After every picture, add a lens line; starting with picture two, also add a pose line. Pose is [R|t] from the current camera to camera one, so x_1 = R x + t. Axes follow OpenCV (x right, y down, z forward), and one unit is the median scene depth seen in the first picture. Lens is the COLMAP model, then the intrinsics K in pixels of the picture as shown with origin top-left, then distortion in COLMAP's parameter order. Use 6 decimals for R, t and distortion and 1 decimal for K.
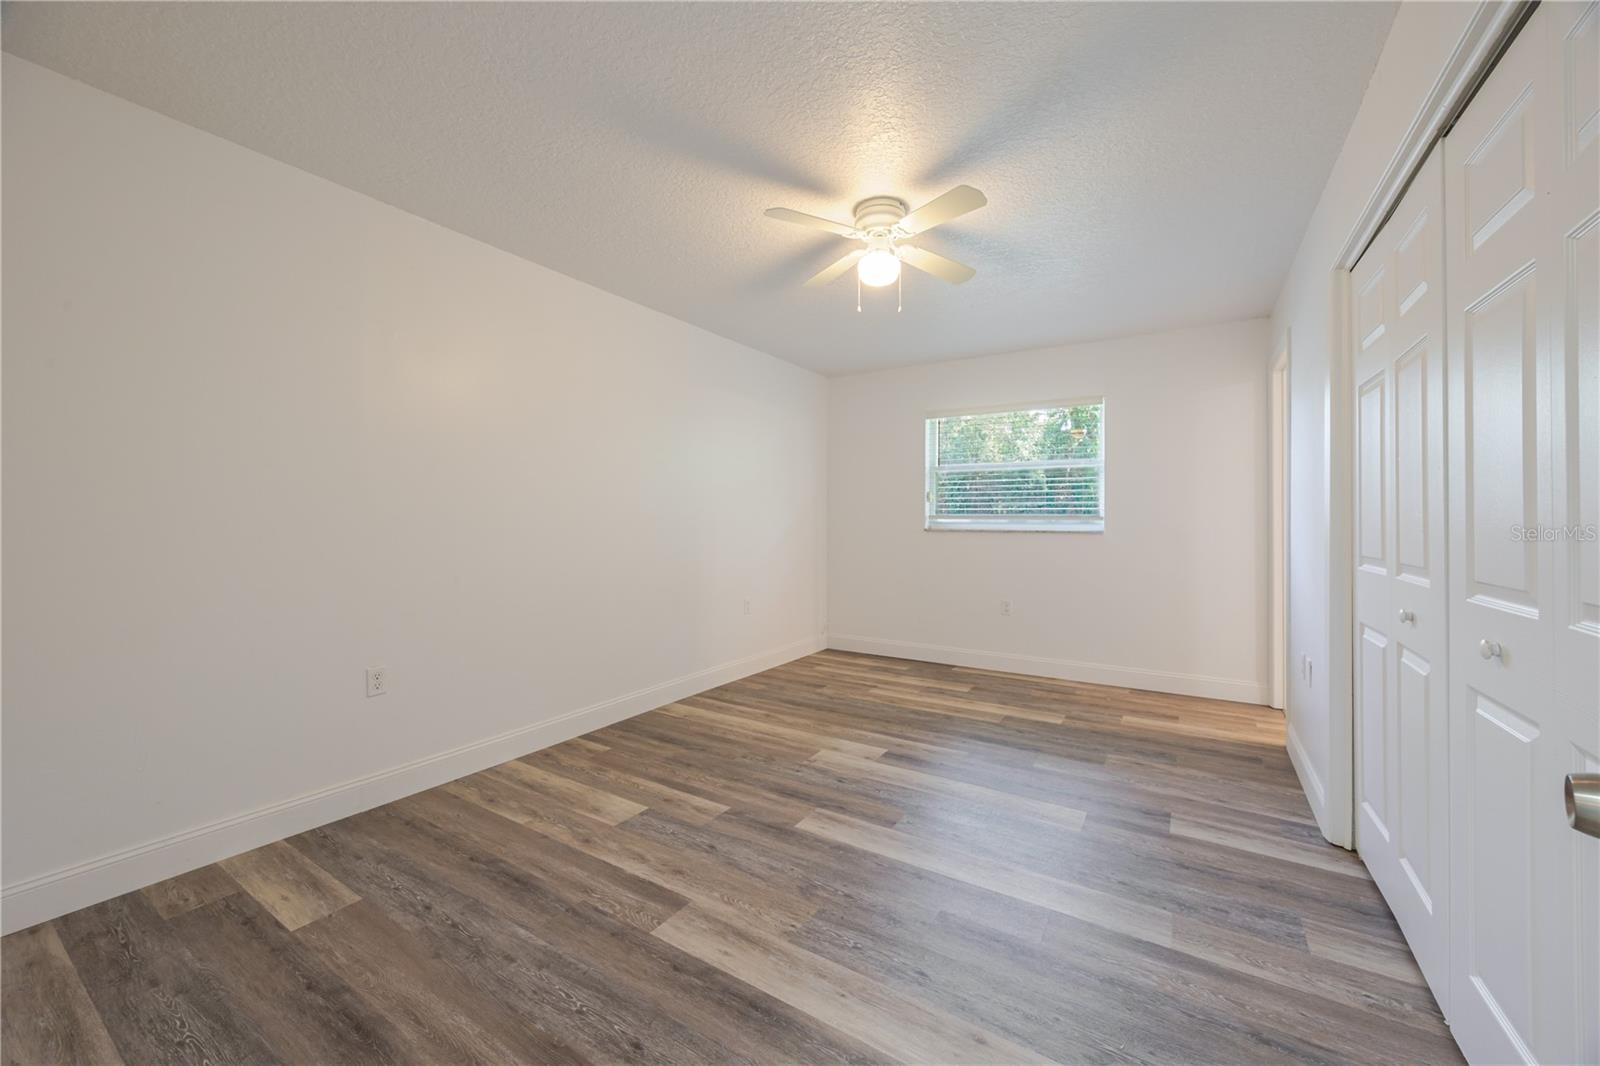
lens RADIAL K [[614.6, 0, 802.4], [0, 614.6, 524.2], [0, 0, 1]] dist [-0.000811, -0.000445]
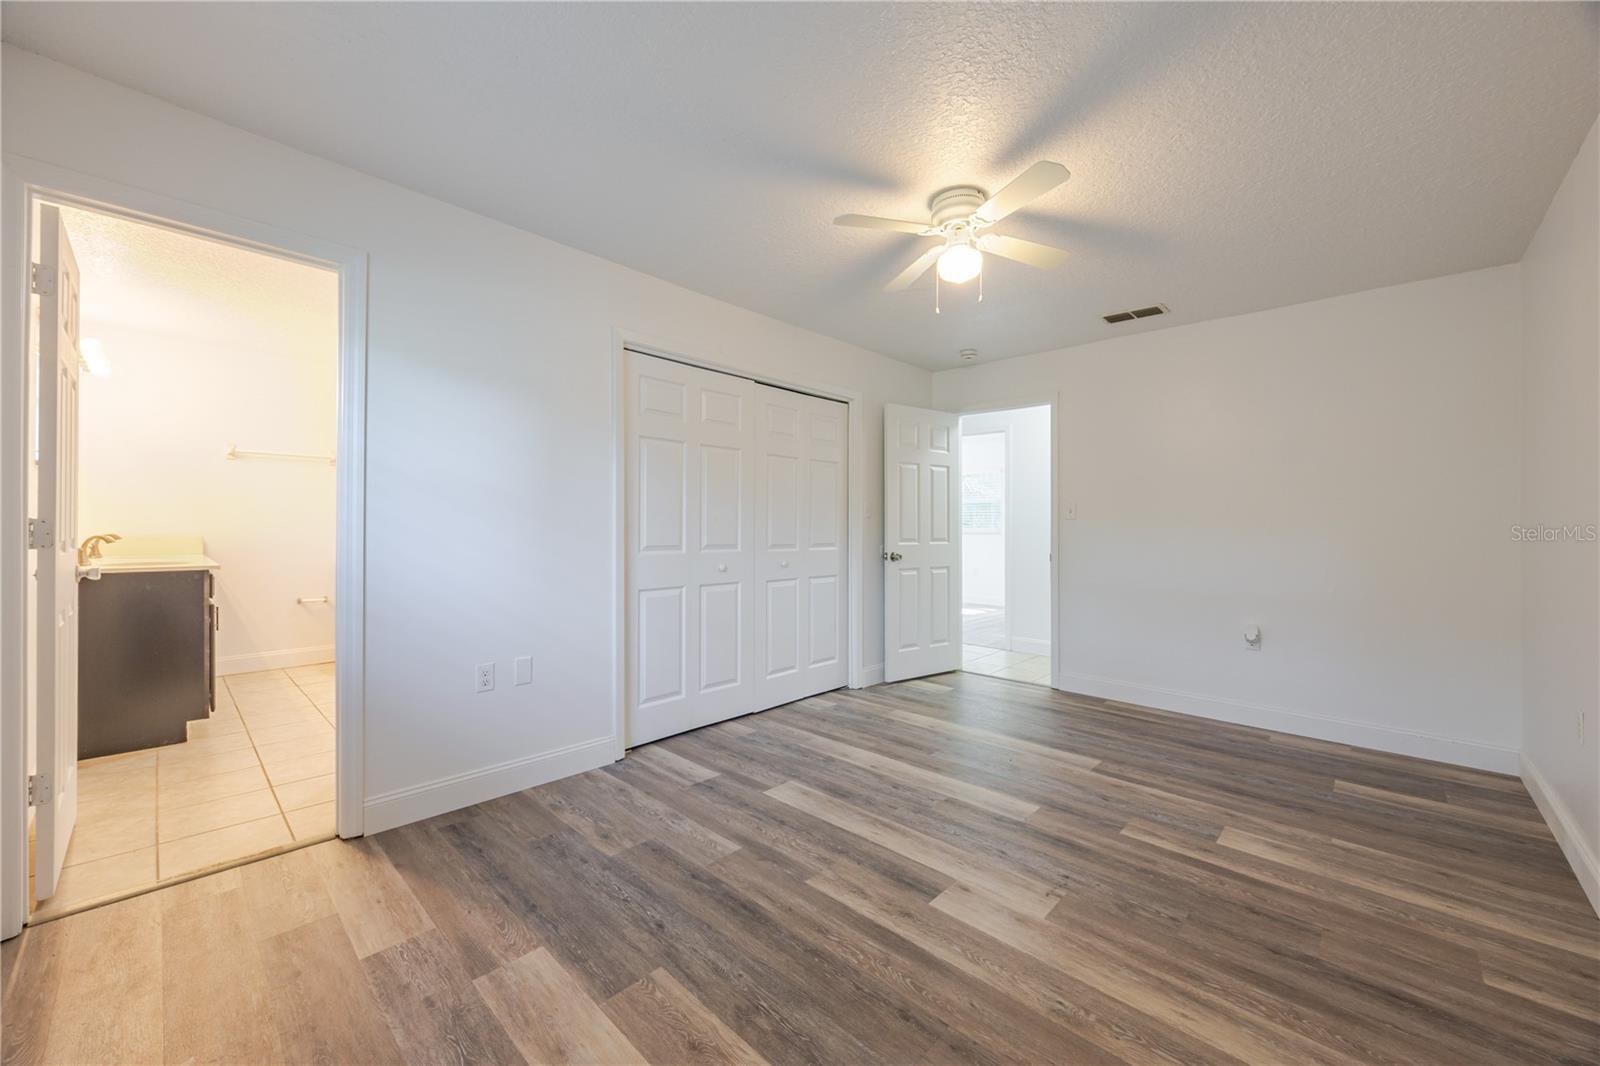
lens RADIAL K [[614.6, 0, 795.0], [0, 614.6, 527.3], [0, 0, 1]] dist [-0.000811, -0.000445]
pose [[-0.979286, -0.011178, 0.202174, 0.171243], [-0.009727, 0.999919, 0.008168, -0.012064], [-0.202249, 0.006033, -0.979316, 1.848343]]
